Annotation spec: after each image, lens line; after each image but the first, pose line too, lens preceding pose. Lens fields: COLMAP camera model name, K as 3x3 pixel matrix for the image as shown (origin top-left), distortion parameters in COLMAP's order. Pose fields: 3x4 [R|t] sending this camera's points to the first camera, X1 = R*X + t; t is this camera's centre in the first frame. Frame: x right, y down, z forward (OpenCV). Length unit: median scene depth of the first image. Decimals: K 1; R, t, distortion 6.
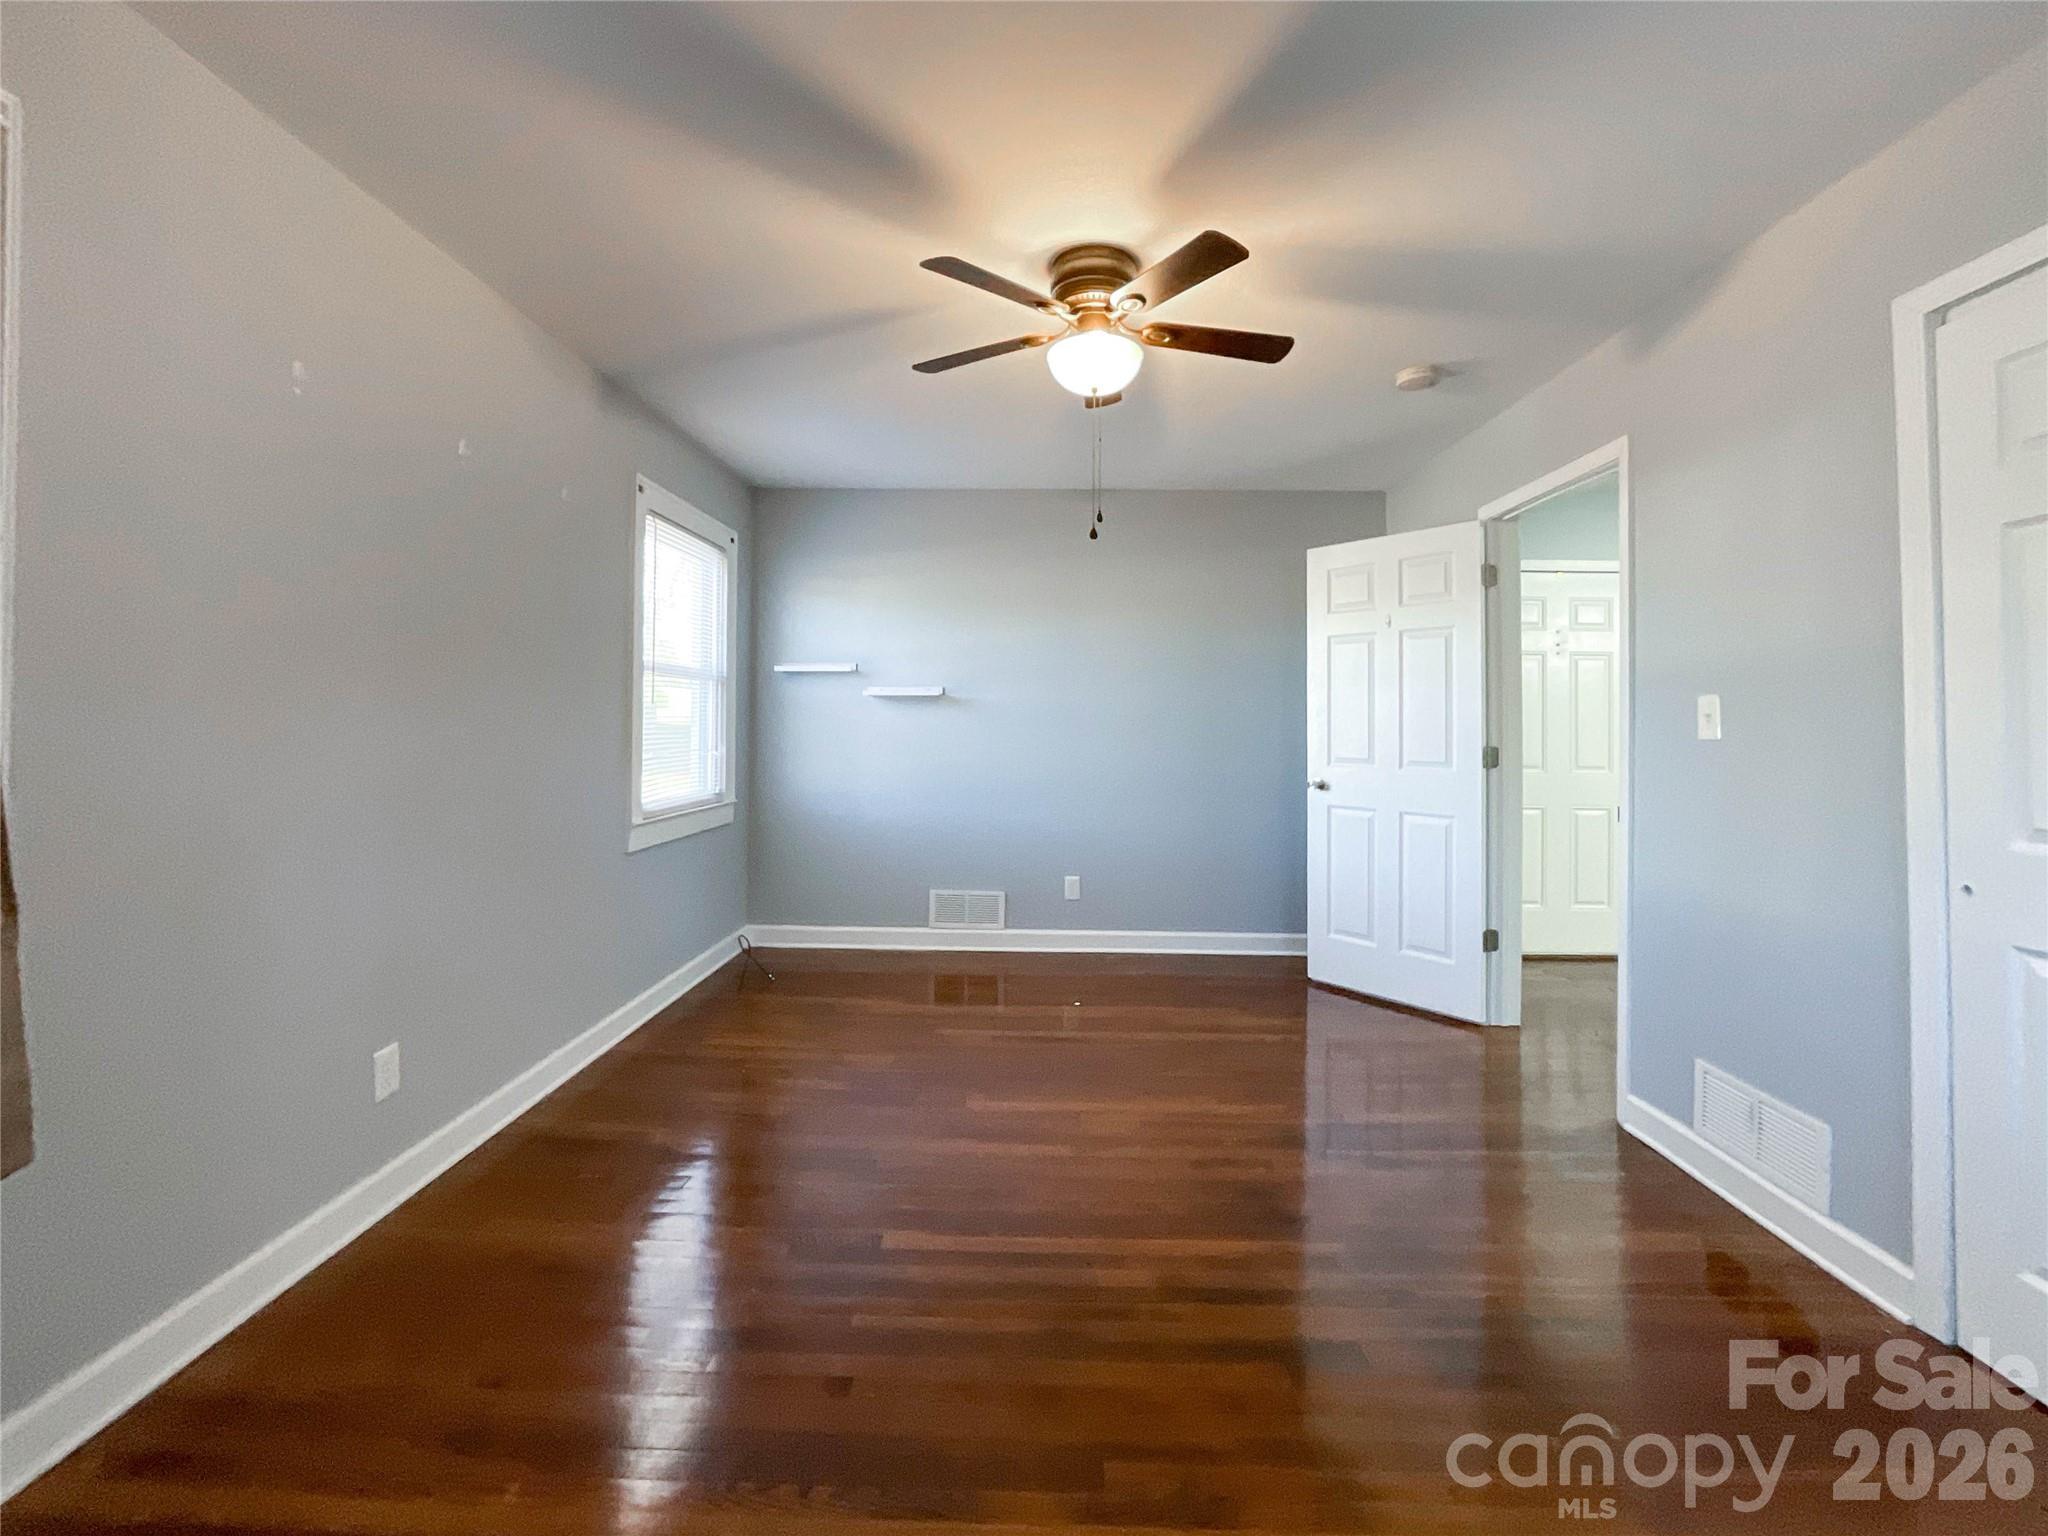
lens RADIAL K [[868.5, 0, 1026.4], [0, 868.5, 730.3], [0, 0, 1]] dist [-0.028817, 0.012376]
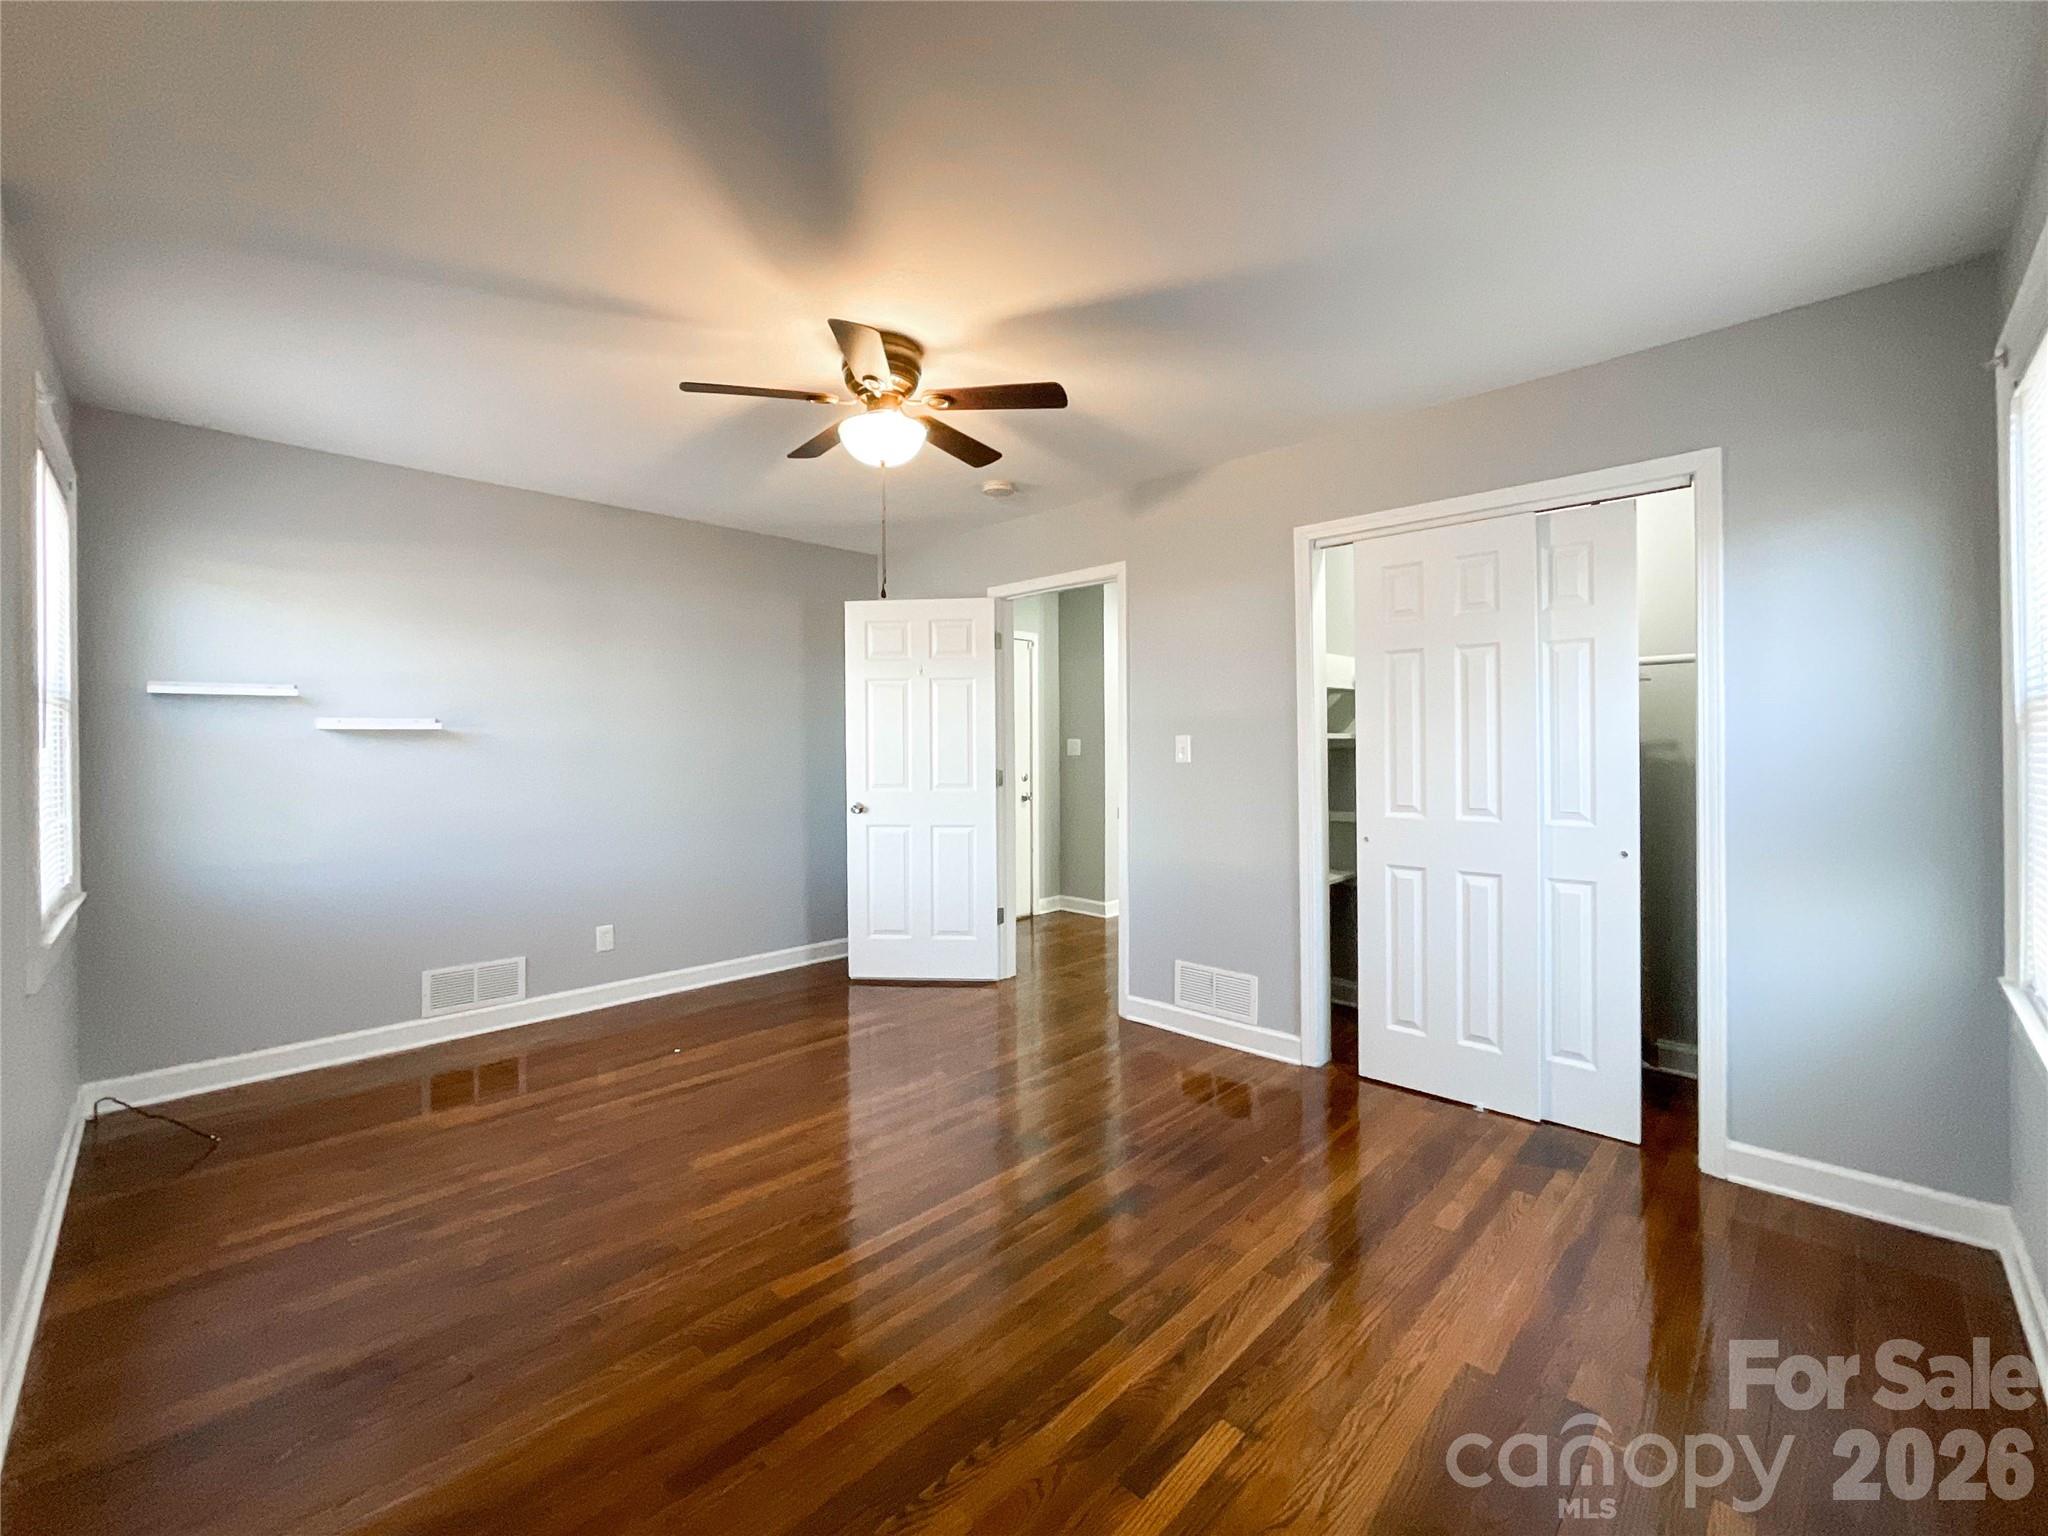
lens RADIAL K [[854.3, 0, 1029.1], [0, 854.3, 769.2], [0, 0, 1]] dist [-0.024194, 0.012651]
pose [[0.681640, -0.033897, 0.730902, -0.383748], [0.020180, 0.999417, 0.027530, -0.017740], [-0.731409, -0.004016, 0.681927, 0.073520]]
